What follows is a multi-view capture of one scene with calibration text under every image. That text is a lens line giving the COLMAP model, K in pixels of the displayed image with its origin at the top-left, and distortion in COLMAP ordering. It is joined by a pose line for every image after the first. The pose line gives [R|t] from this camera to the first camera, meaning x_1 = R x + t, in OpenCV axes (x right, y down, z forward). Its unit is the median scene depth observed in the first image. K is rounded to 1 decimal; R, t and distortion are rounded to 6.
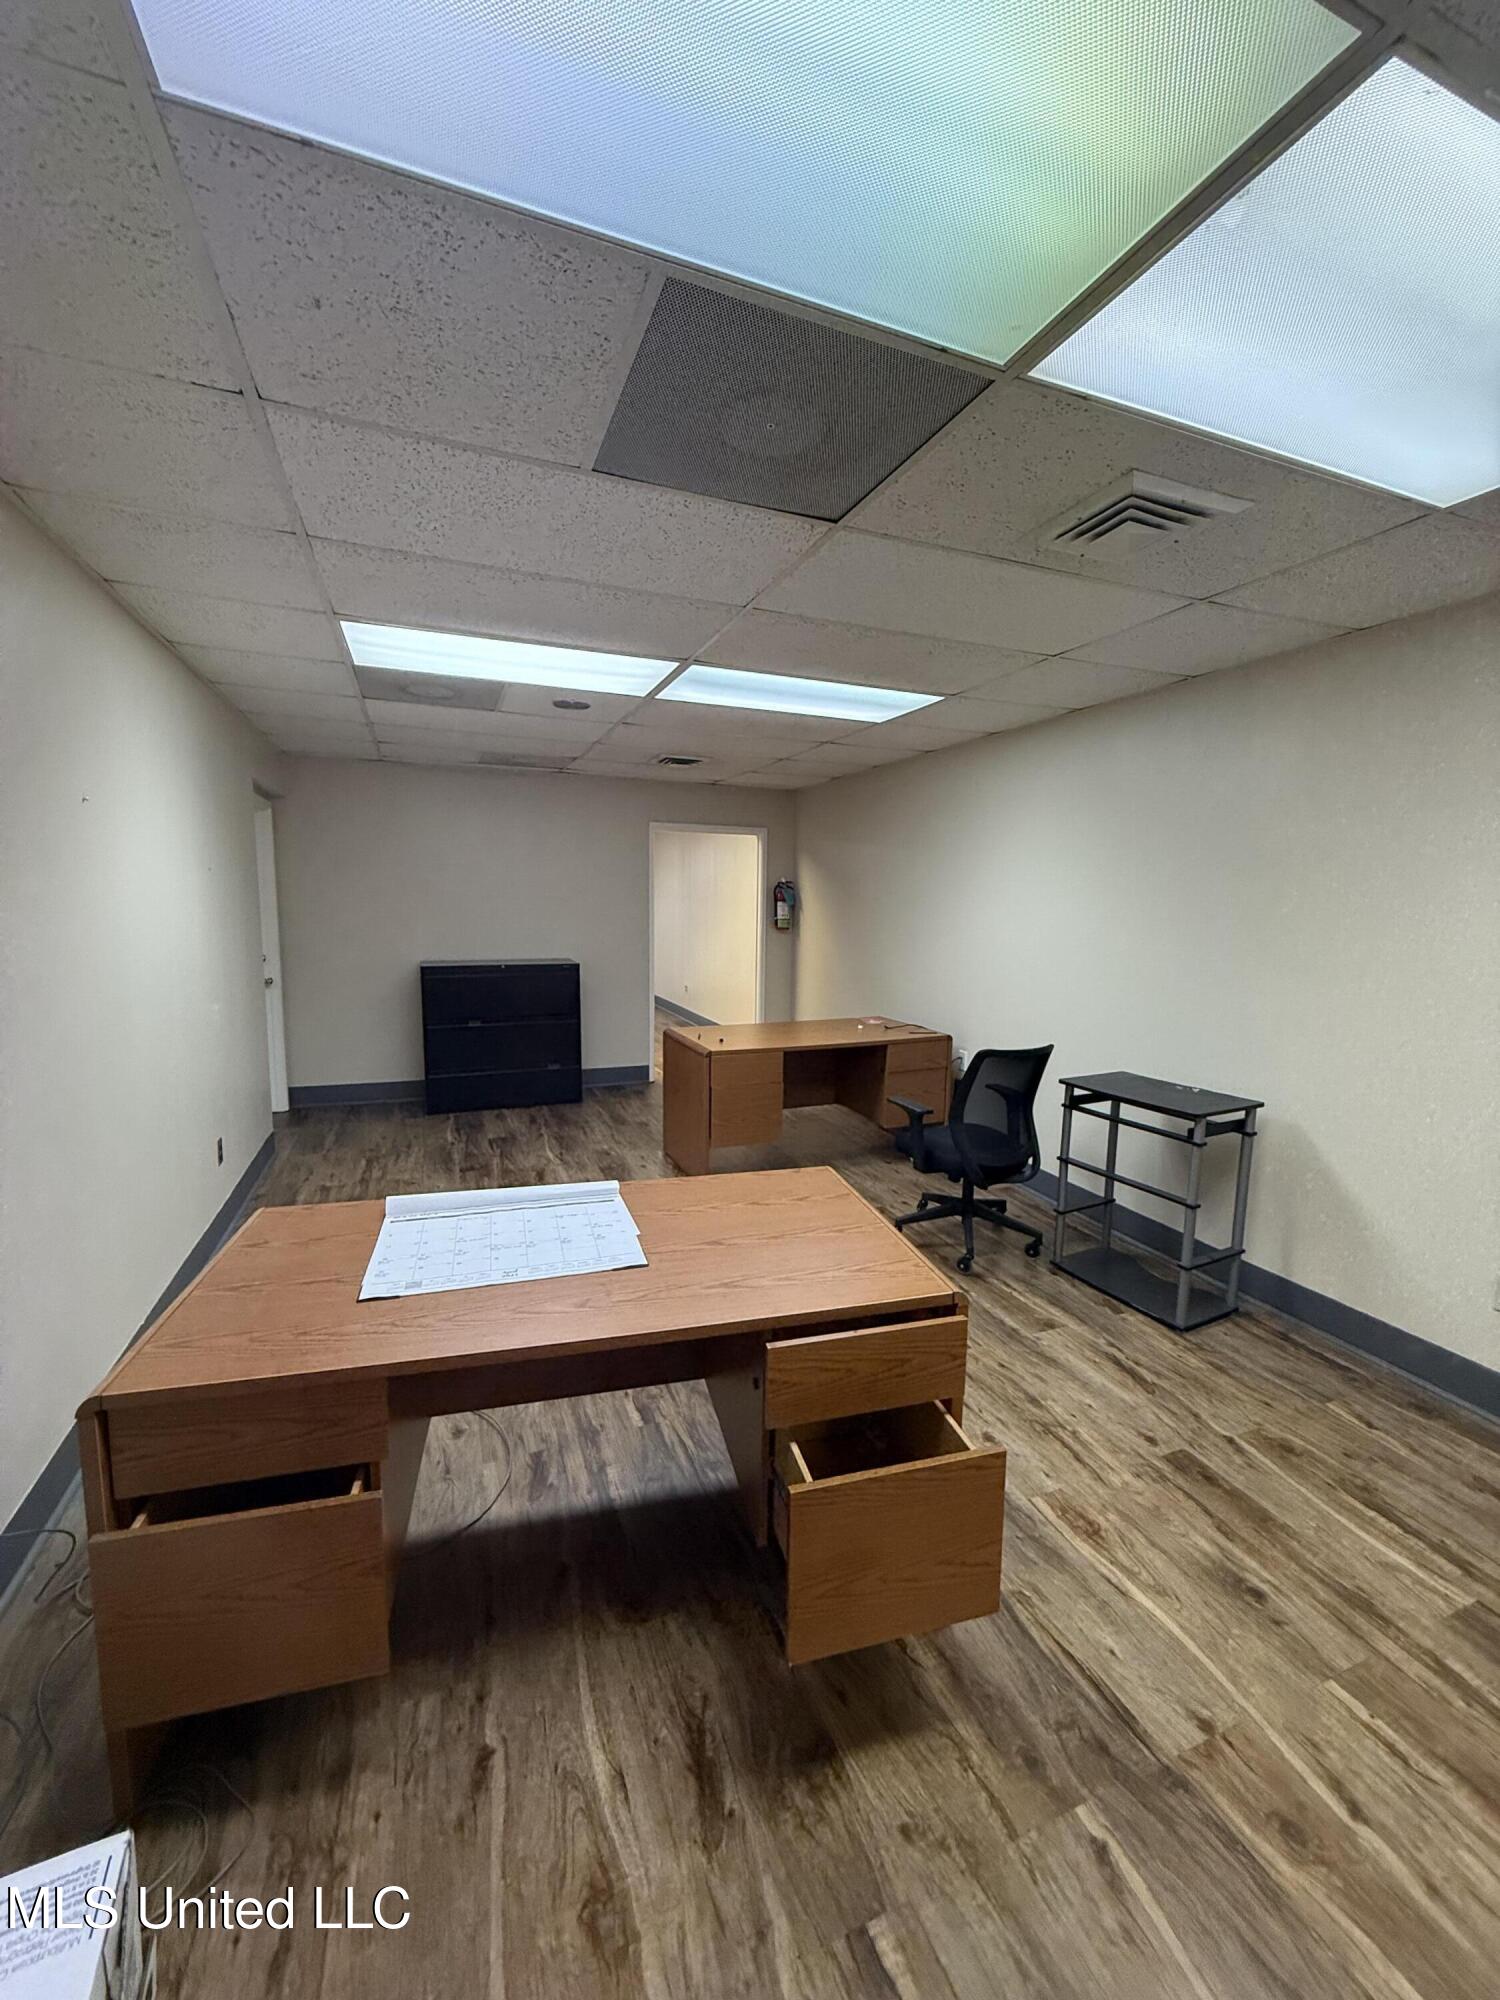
lens RADIAL K [[801.9, 0, 755.6], [0, 801.9, 999.2], [0, 0, 1]] dist [-0.000839, 0.000447]
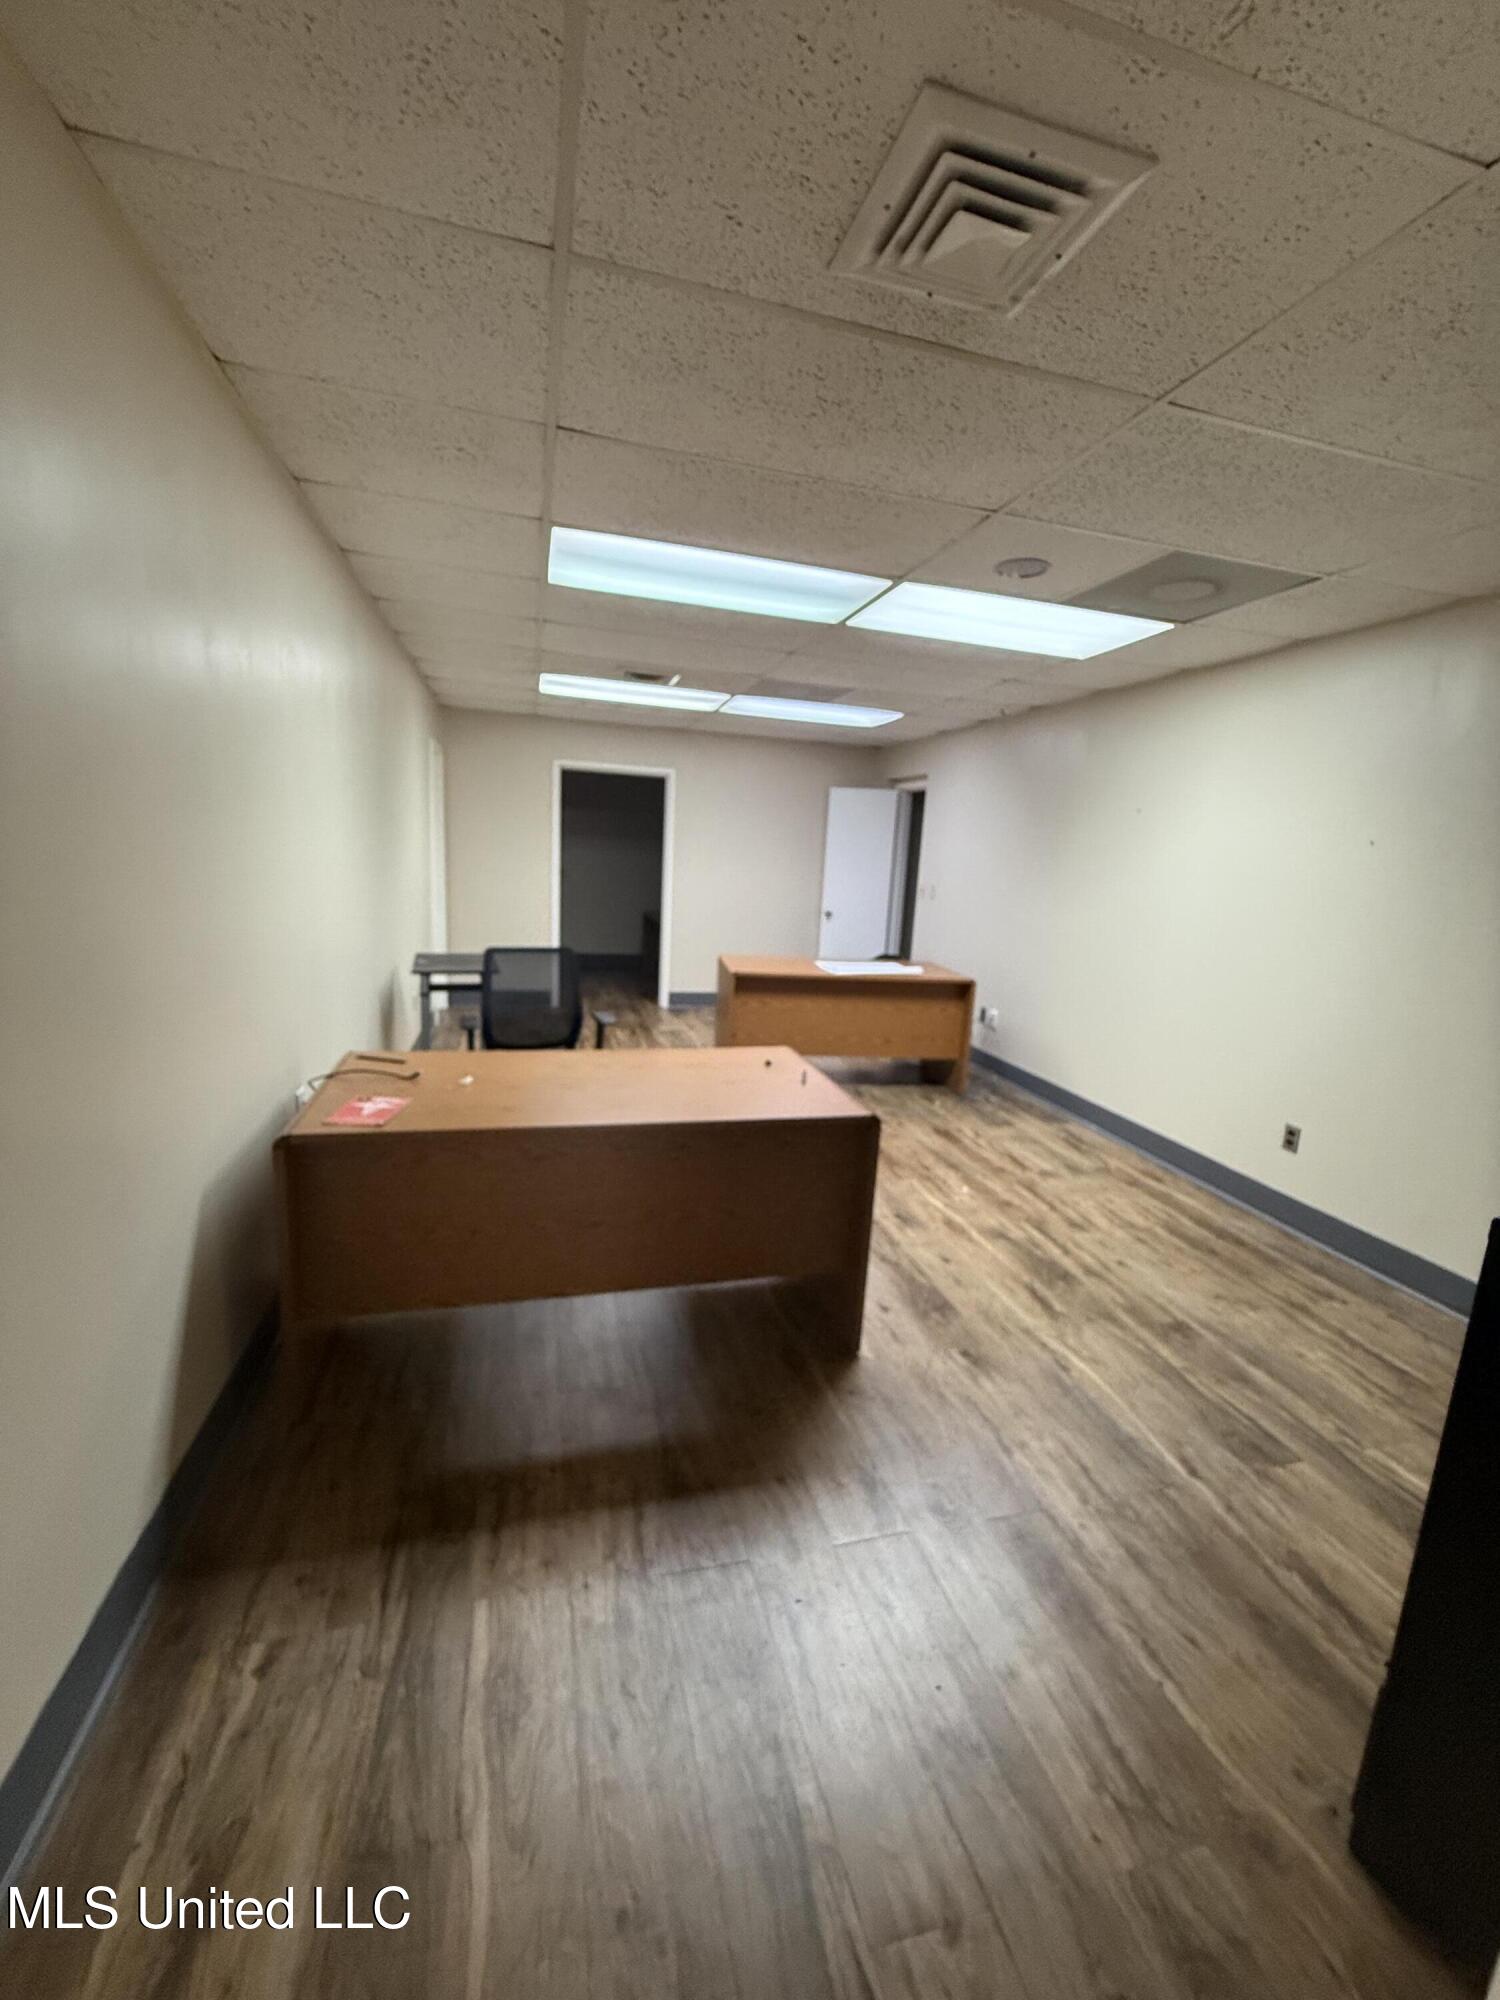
lens RADIAL K [[801.9, 0, 752.1], [0, 801.9, 998.0], [0, 0, 1]] dist [-0.000839, 0.000447]
pose [[-0.989680, -0.095395, 0.106927, -0.085010], [-0.058328, 0.949767, 0.307473, -0.169719], [-0.130887, 0.298063, -0.945530, 1.453435]]
